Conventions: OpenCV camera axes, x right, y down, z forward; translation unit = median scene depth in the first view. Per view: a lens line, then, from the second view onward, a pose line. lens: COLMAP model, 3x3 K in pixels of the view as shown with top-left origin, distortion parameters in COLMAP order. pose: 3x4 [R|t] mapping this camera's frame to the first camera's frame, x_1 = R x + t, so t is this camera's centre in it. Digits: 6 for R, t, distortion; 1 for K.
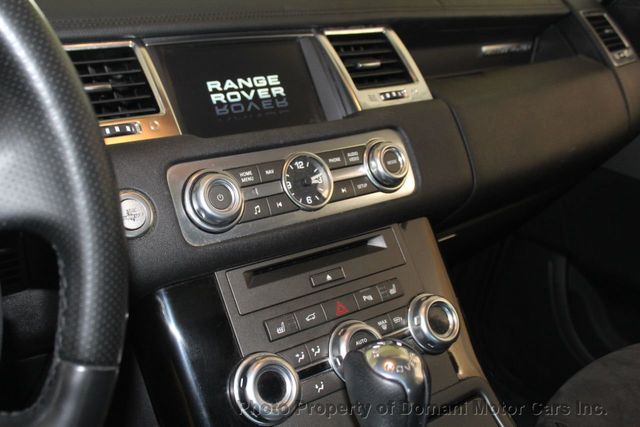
lens RADIAL K [[680.6, 0, 277.3], [0, 680.6, 205.1], [0, 0, 1]] dist [-0.123178, 0.144268]
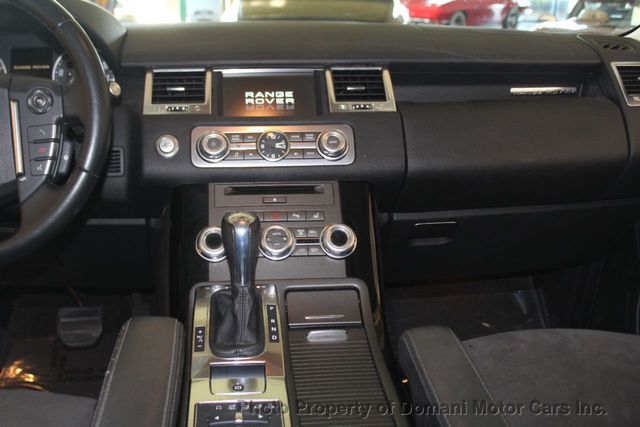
lens RADIAL K [[680.6, 0, 277.3], [0, 680.6, 205.1], [0, 0, 1]] dist [-0.123178, 0.144268]
pose [[0.853540, 0.108030, -0.509706, 0.888704], [-0.158738, 0.985679, -0.056907, 0.198354], [0.496259, 0.129482, 0.858465, -0.463571]]
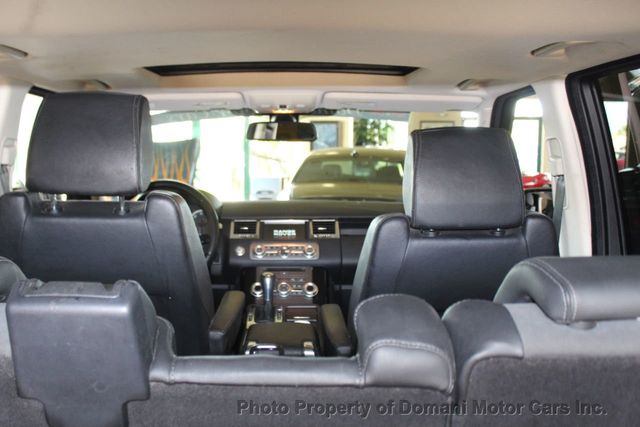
lens RADIAL K [[680.6, 0, 277.3], [0, 680.6, 205.1], [0, 0, 1]] dist [-0.123178, 0.144268]
pose [[0.803774, -0.024906, -0.594414, 2.291696], [-0.186259, 0.938361, -0.291179, 0.846424], [0.565027, 0.344757, 0.749591, -2.080714]]
